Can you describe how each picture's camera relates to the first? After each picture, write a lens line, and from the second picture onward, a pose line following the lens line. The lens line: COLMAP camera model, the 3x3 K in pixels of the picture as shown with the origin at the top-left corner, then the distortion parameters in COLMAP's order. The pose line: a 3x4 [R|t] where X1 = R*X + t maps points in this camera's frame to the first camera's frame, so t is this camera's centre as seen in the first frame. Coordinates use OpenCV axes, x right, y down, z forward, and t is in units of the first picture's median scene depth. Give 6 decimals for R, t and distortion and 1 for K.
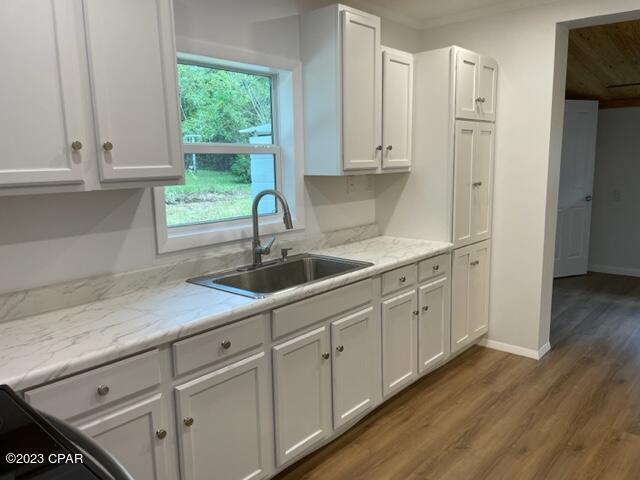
lens RADIAL K [[484.0, 0, 321.1], [0, 484.0, 231.5], [0, 0, 1]] dist [0.104692, -0.118937]
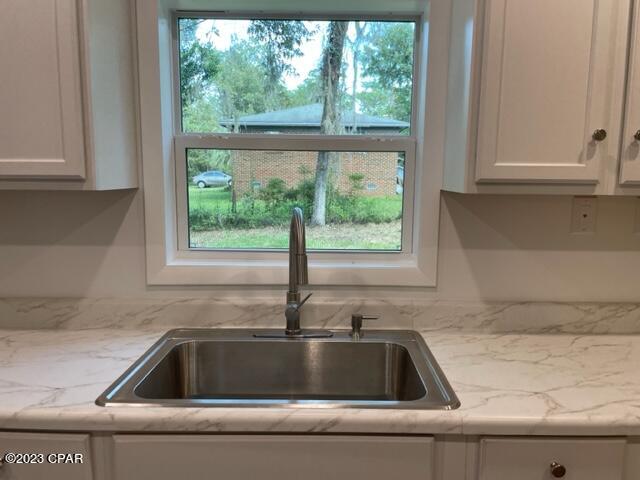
lens RADIAL K [[484.0, 0, 321.1], [0, 484.0, 231.5], [0, 0, 1]] dist [0.104692, -0.118937]
pose [[0.665462, 0.116194, -0.737333, 0.323021], [-0.132572, 0.990503, 0.036441, -0.081605], [0.734565, 0.073500, 0.674546, 0.609905]]
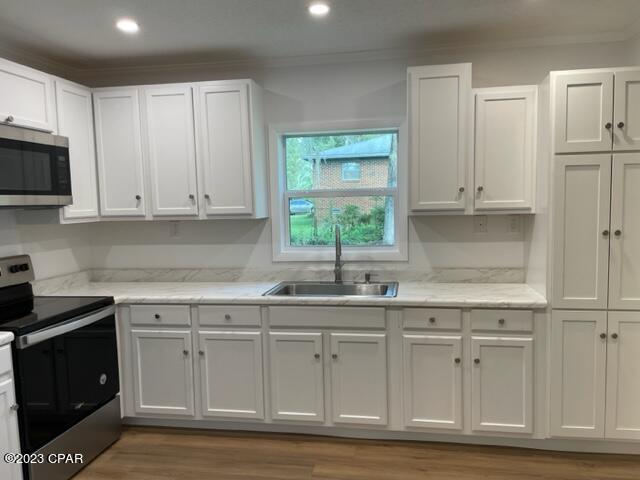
lens RADIAL K [[484.0, 0, 321.1], [0, 484.0, 231.5], [0, 0, 1]] dist [0.104692, -0.118937]
pose [[0.533077, 0.064590, -0.843598, 0.930253], [-0.111095, 0.993792, 0.005887, -0.067358], [0.838741, 0.090581, 0.536944, 0.253138]]
